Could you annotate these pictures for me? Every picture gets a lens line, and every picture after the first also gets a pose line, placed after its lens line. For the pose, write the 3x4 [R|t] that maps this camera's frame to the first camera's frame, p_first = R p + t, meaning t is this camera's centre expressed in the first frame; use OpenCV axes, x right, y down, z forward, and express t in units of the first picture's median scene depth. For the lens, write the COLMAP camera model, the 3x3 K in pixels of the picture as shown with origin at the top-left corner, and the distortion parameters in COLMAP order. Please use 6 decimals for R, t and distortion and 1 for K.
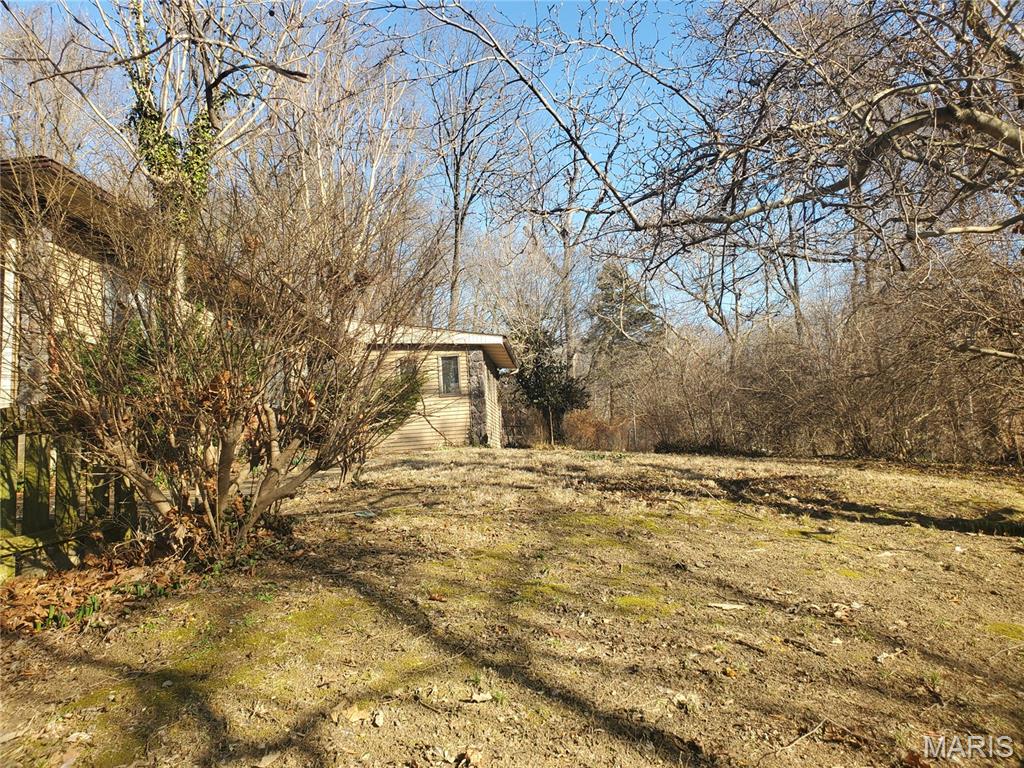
lens RADIAL K [[771.5, 0, 495.2], [0, 771.5, 365.3], [0, 0, 1]] dist [0.074155, -0.072290]
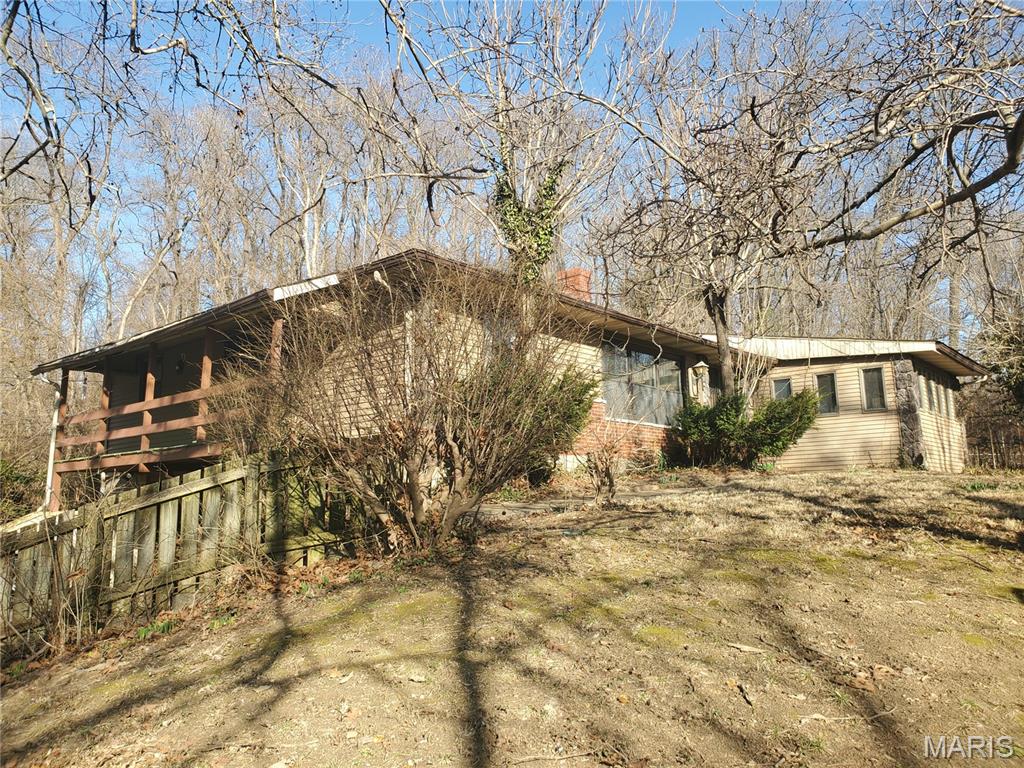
lens RADIAL K [[776.7, 0, 492.9], [0, 776.7, 369.7], [0, 0, 1]] dist [-0.010622, -0.001871]
pose [[0.809663, -0.059857, -0.583835, 0.475360], [0.051784, 0.998192, -0.030525, -0.022548], [0.584606, -0.005518, 0.811298, 0.013578]]
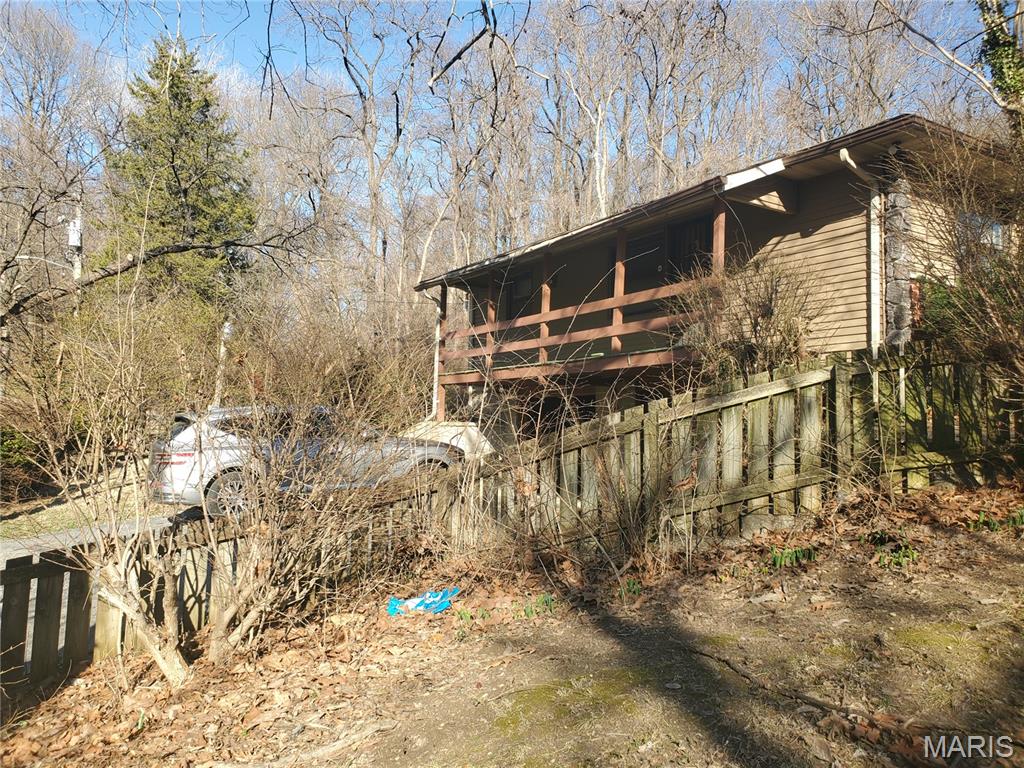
lens RADIAL K [[771.5, 0, 495.2], [0, 771.5, 365.3], [0, 0, 1]] dist [0.074155, -0.072290]
pose [[0.583150, -0.000096, -0.812365, -0.039273], [0.054609, 0.997743, 0.039083, 0.008710], [0.810527, -0.067153, 0.581839, -0.173875]]
